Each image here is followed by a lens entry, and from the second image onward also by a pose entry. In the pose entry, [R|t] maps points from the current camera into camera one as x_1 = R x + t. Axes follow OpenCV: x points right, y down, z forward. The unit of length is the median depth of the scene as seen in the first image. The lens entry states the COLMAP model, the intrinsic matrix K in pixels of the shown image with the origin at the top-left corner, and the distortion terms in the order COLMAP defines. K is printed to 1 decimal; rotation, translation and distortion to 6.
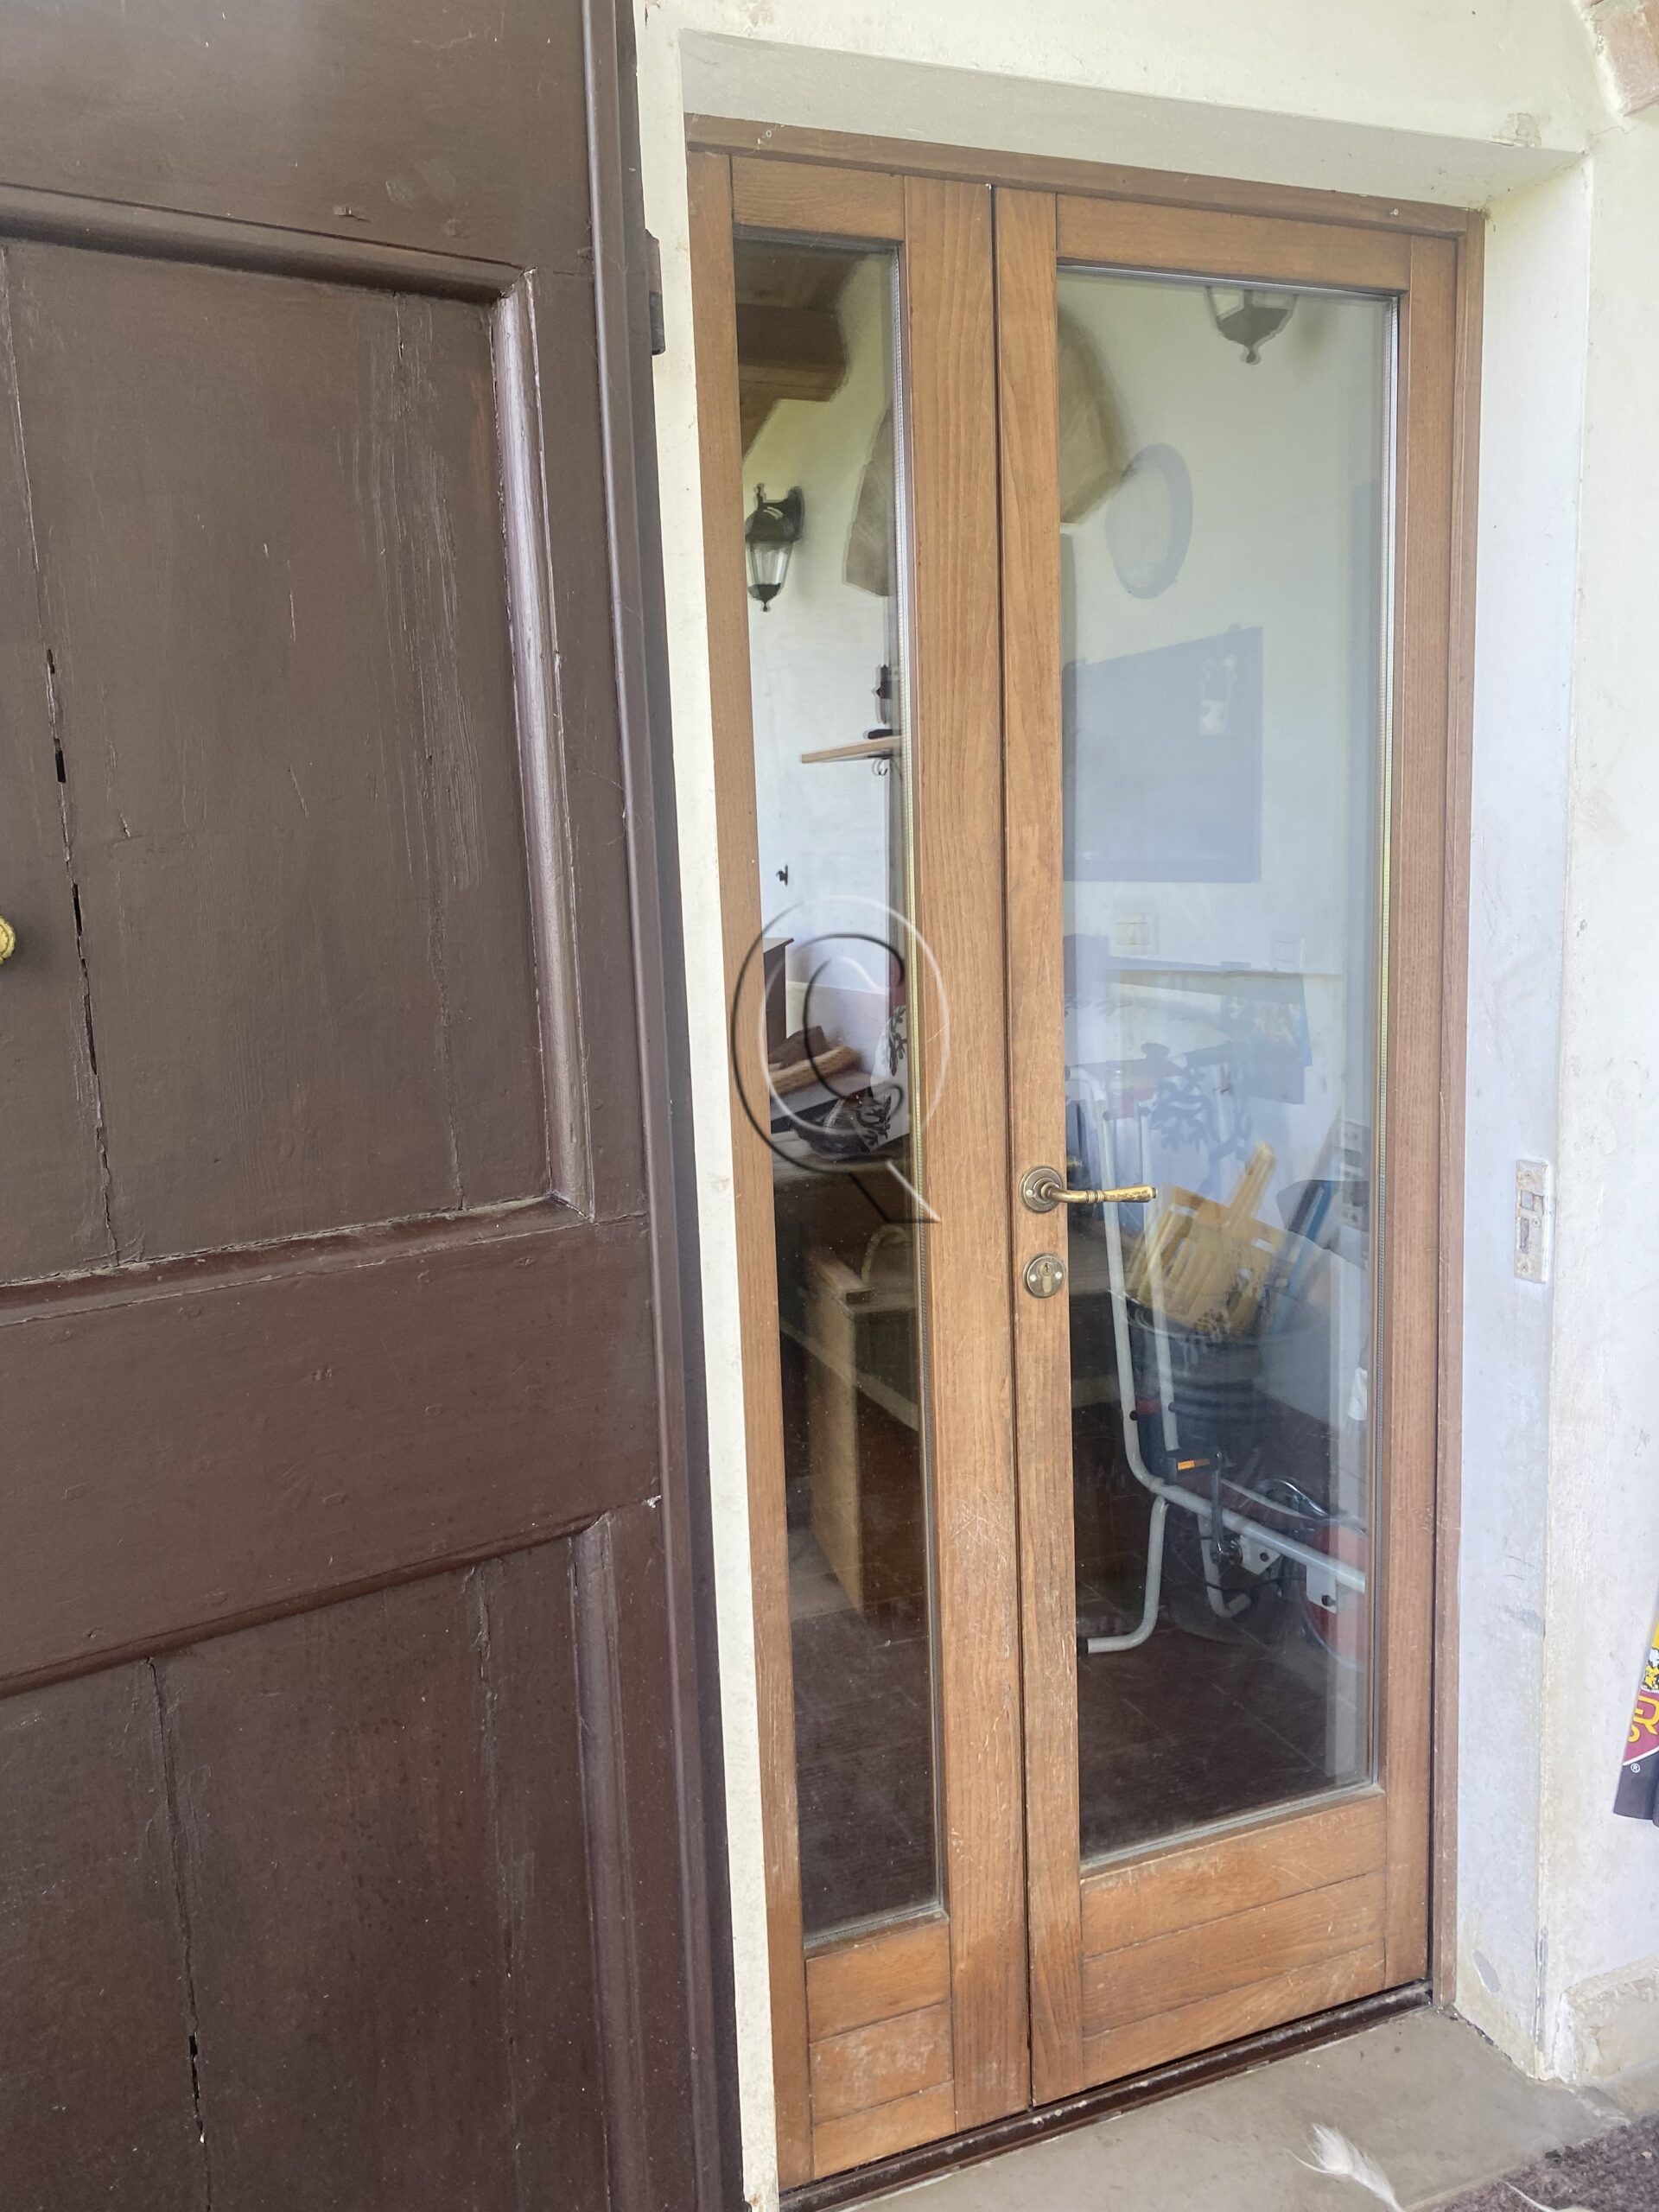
lens RADIAL K [[1664.7, 0, 813.1], [0, 1664.7, 1106.1], [0, 0, 1]] dist [0.047106, -0.043769]
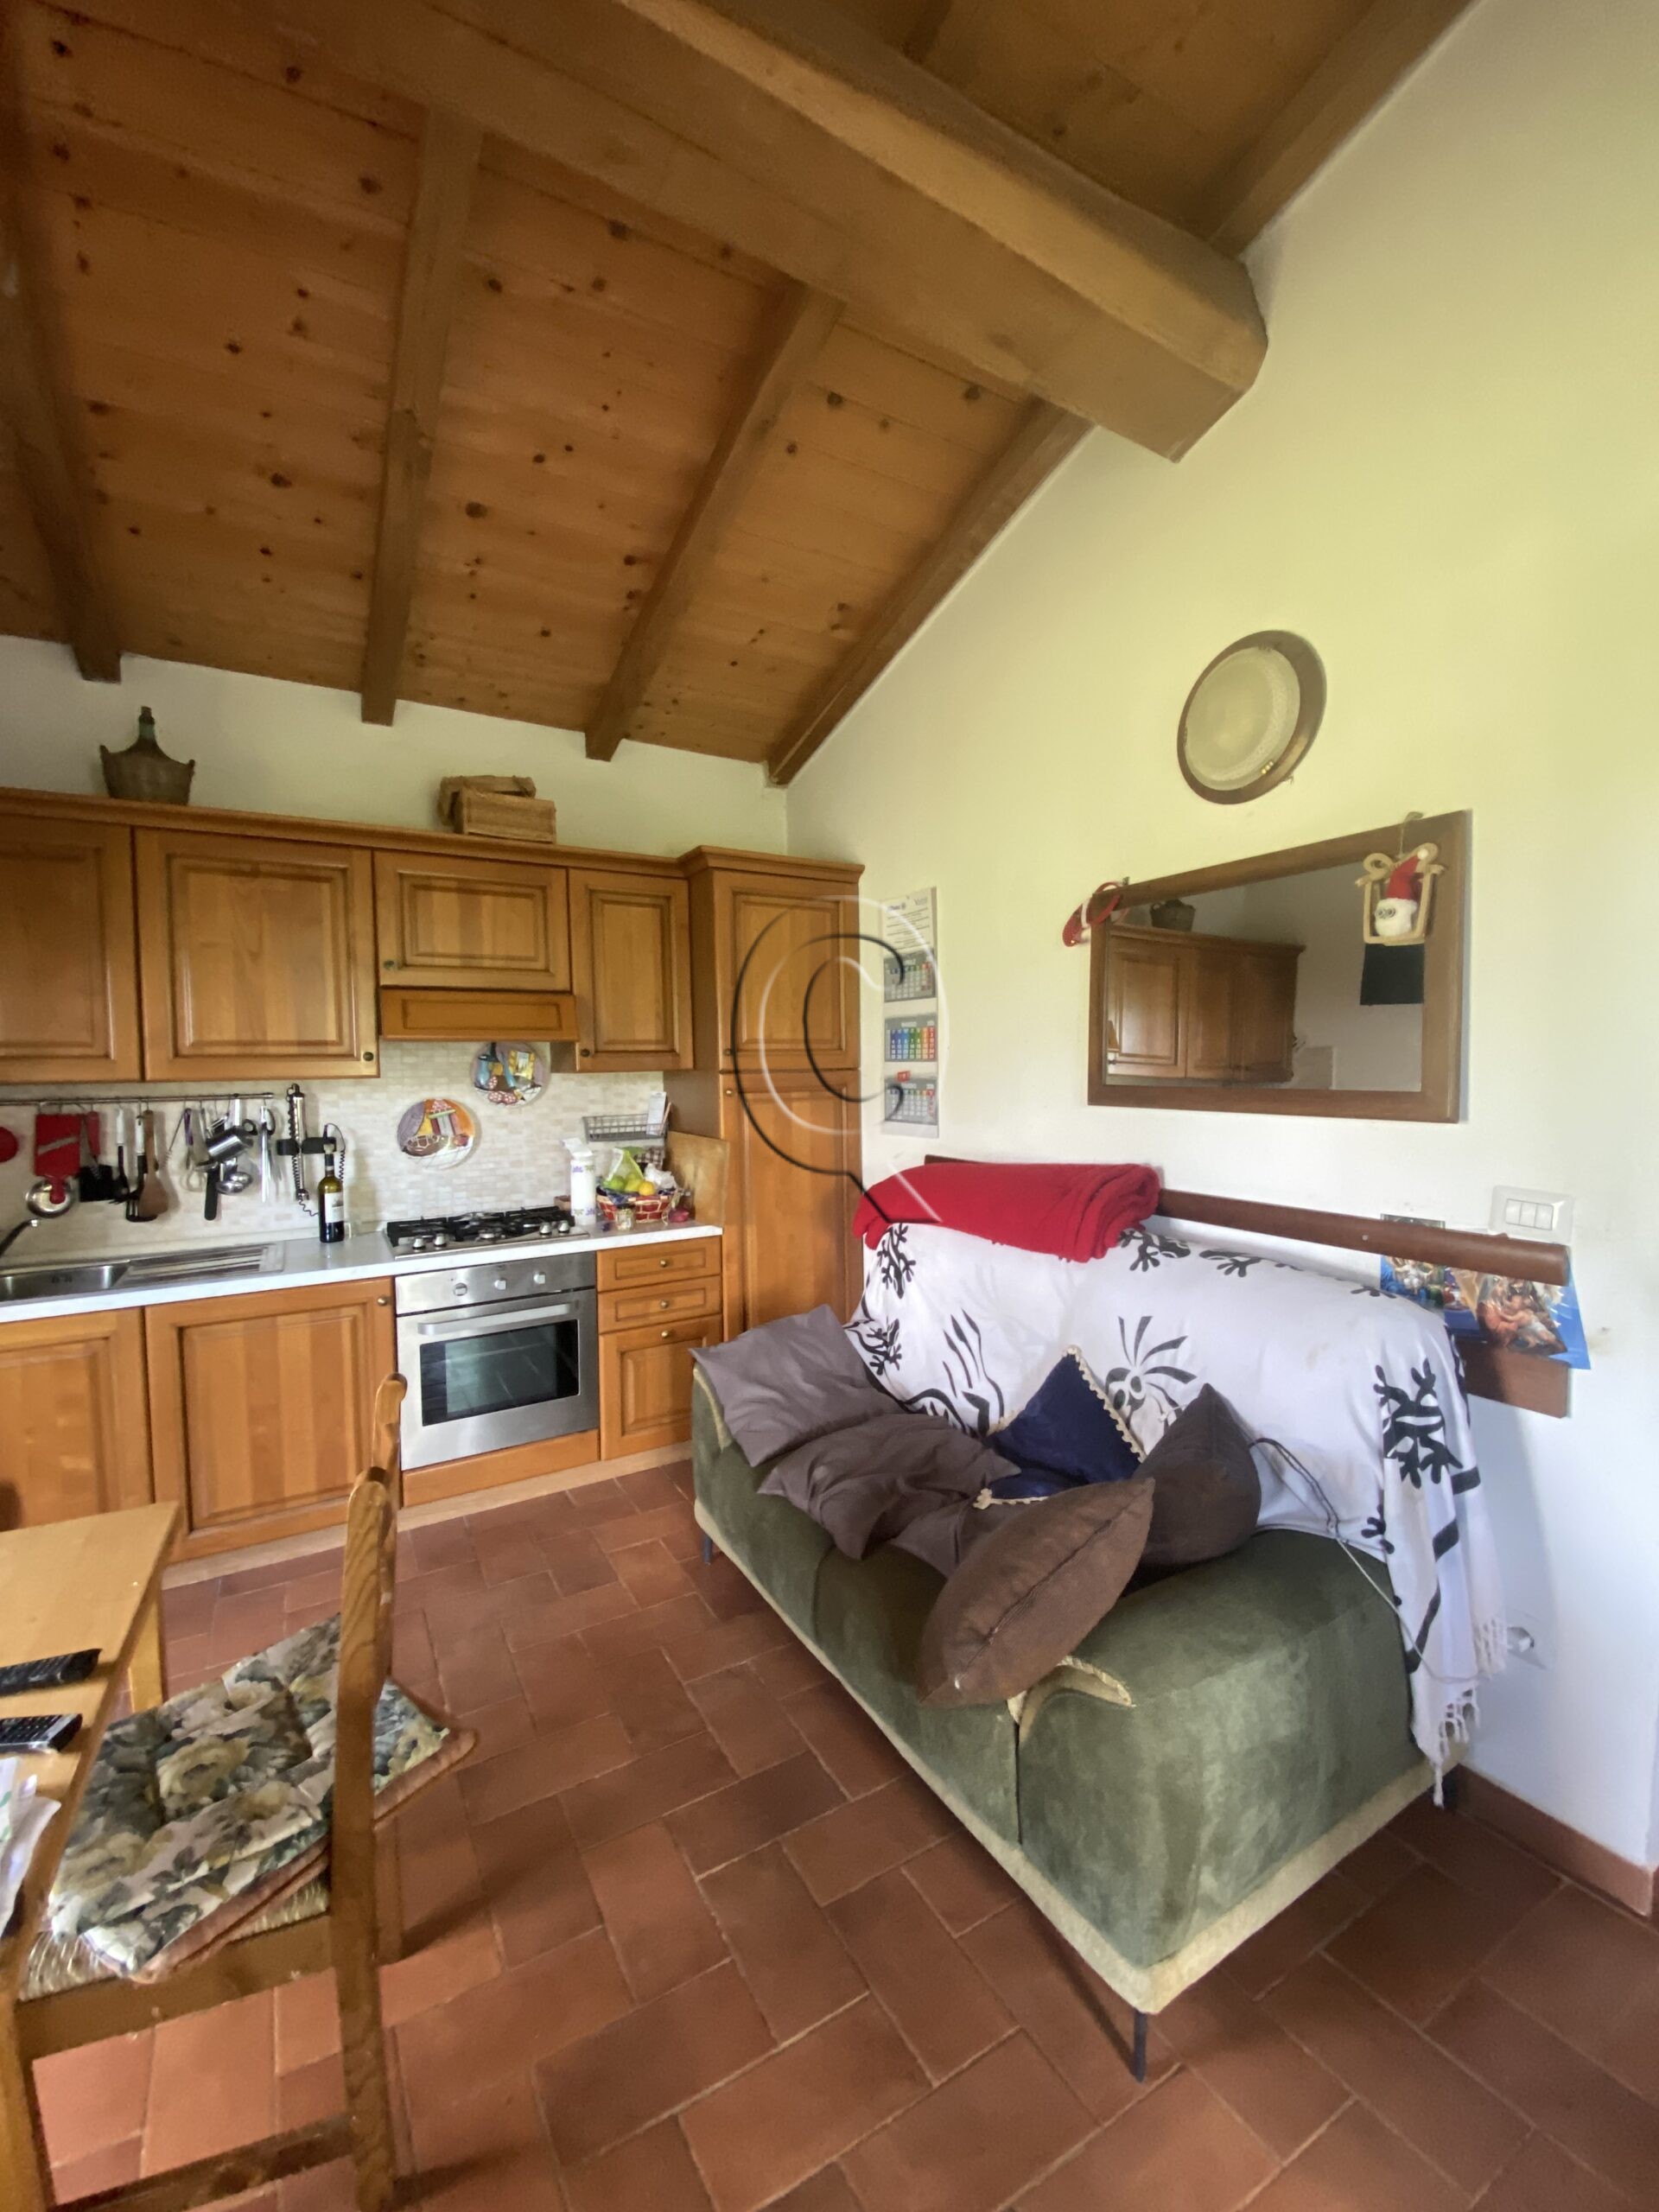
lens RADIAL K [[881.3, 0, 836.2], [0, 881.3, 1099.5], [0, 0, 1]] dist [-0.001658, -0.002909]
pose [[0.984899, 0.017105, 0.172280, -0.222122], [0.002487, 0.993607, -0.112865, -0.212496], [-0.173110, 0.111589, 0.978561, 1.383324]]
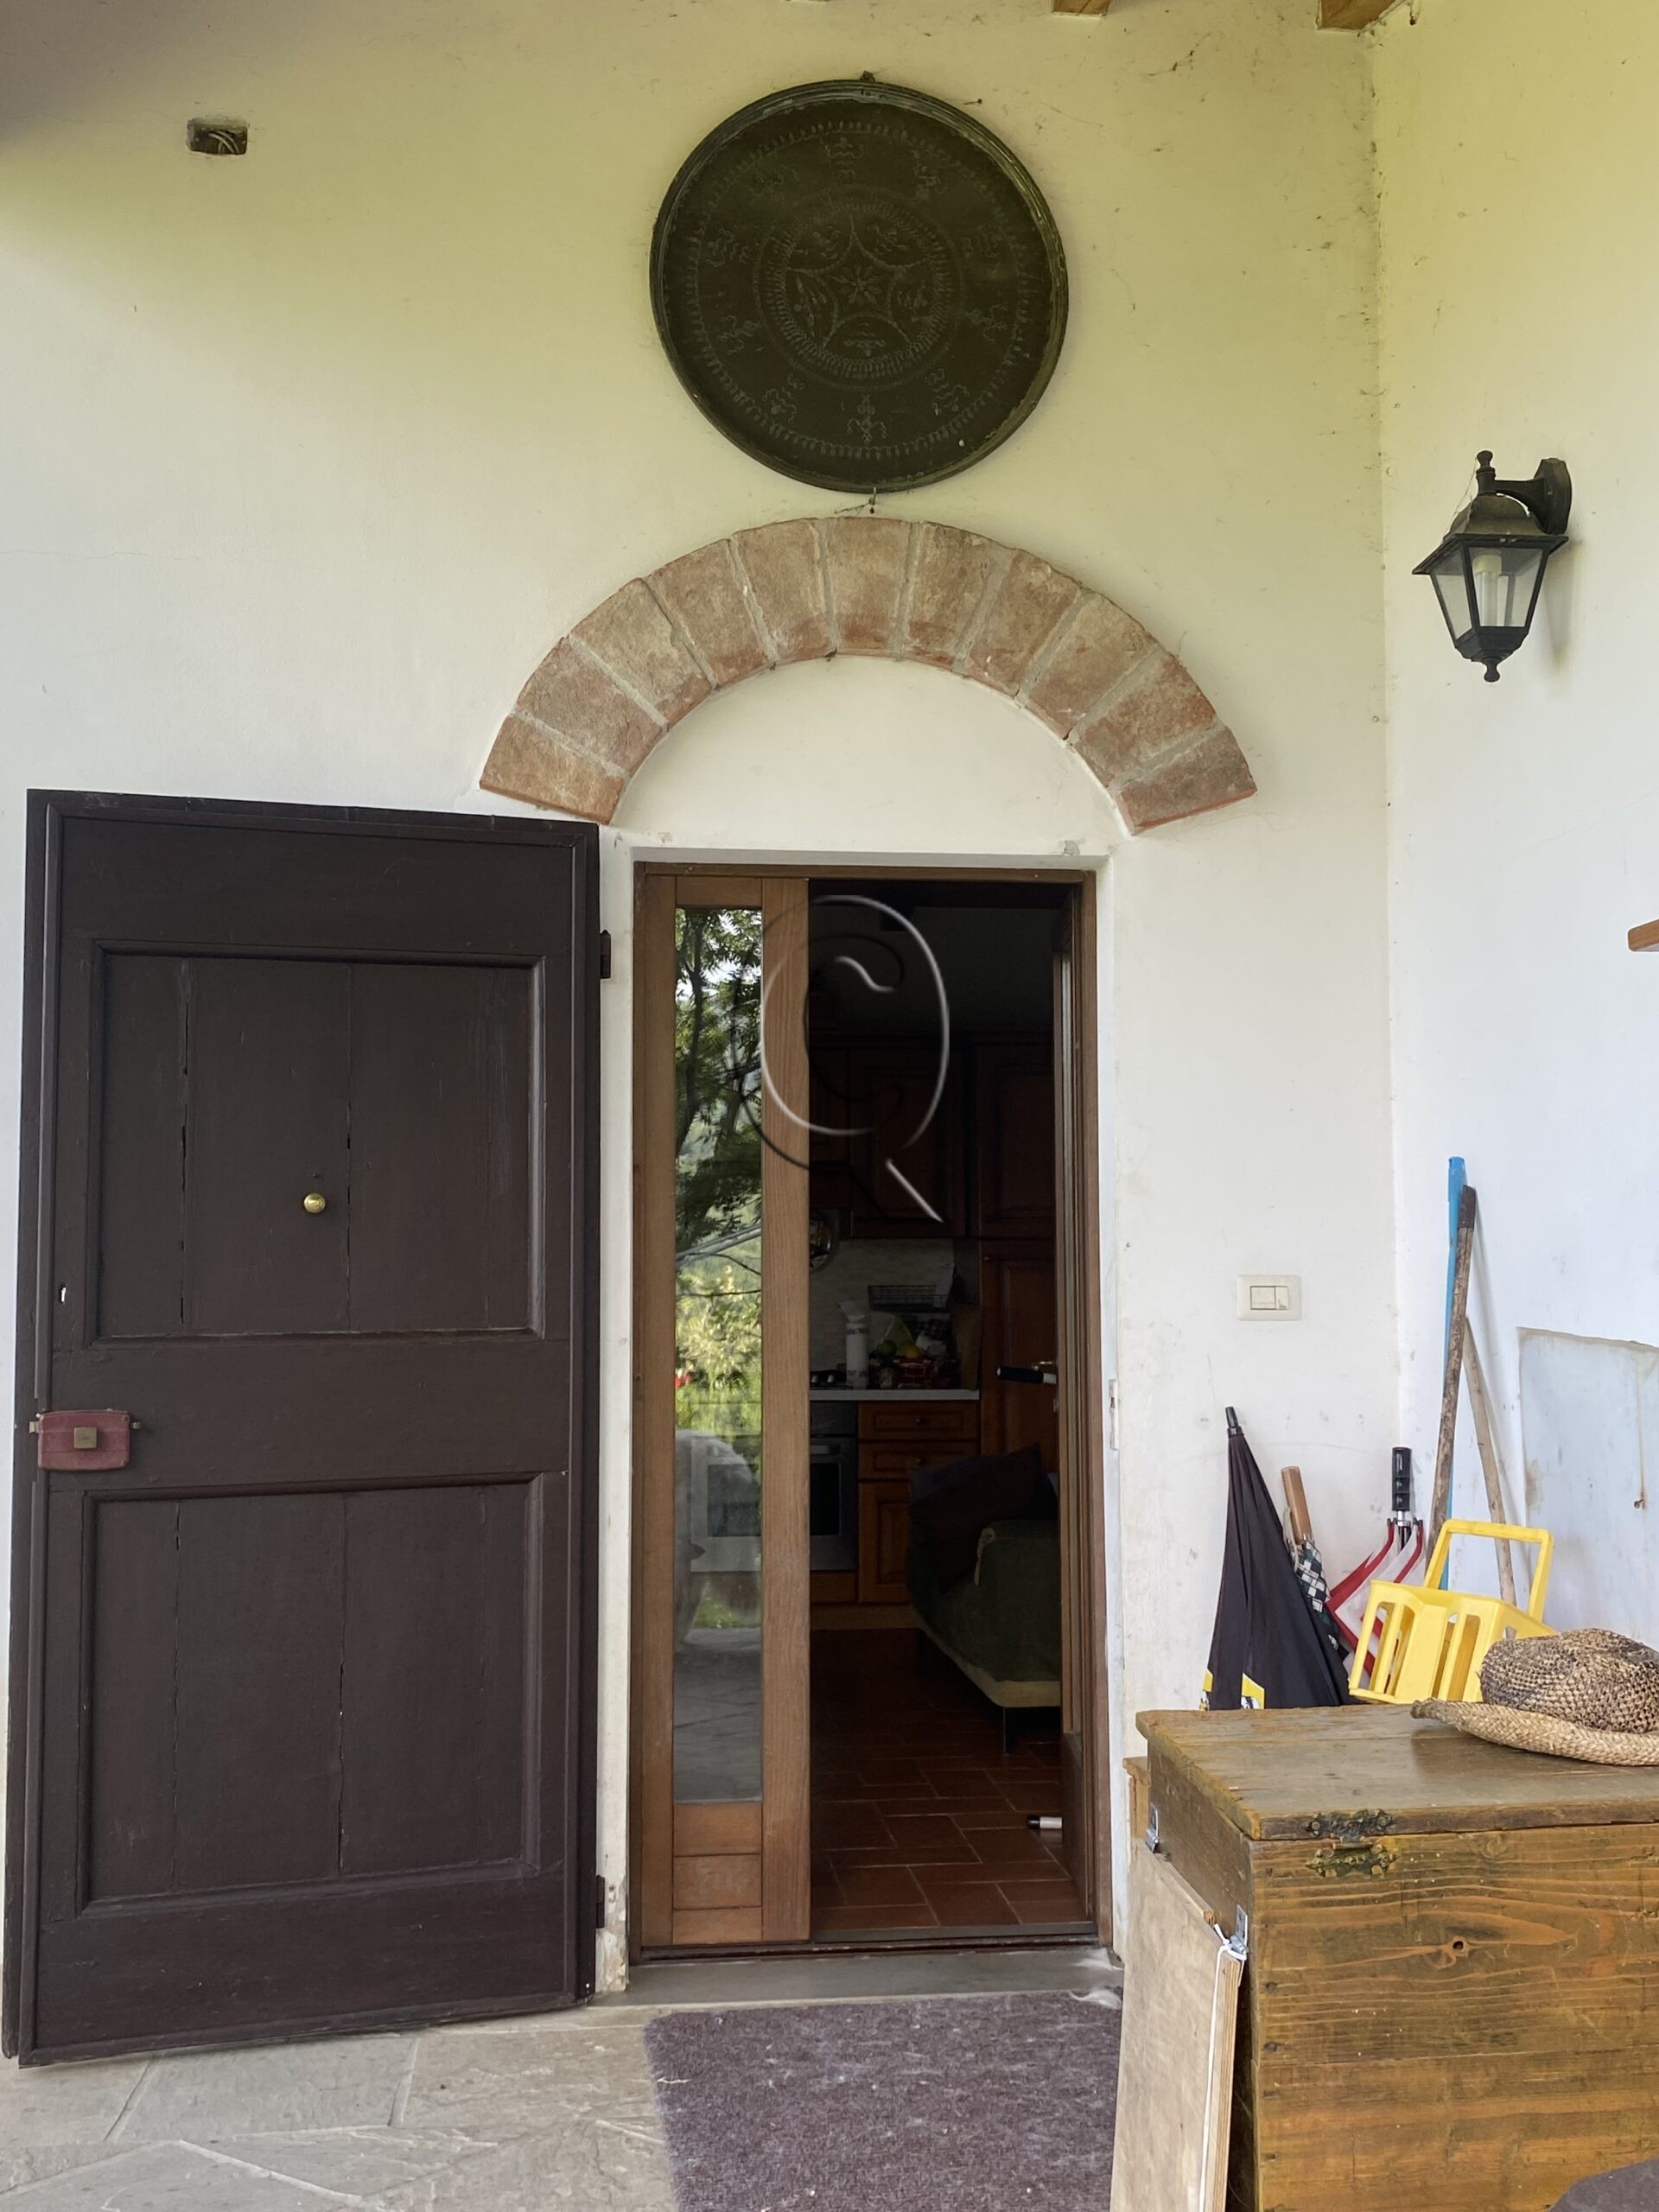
lens RADIAL K [[2265.9, 0, 836.5], [0, 2265.9, 1111.1], [0, 0, 1]] dist [0.032248, 0.000000]
pose [[0.966873, 0.015766, -0.254769, 0.740329], [-0.071477, 0.974884, -0.210930, 0.276463], [0.245045, 0.222153, 0.943717, -1.355414]]
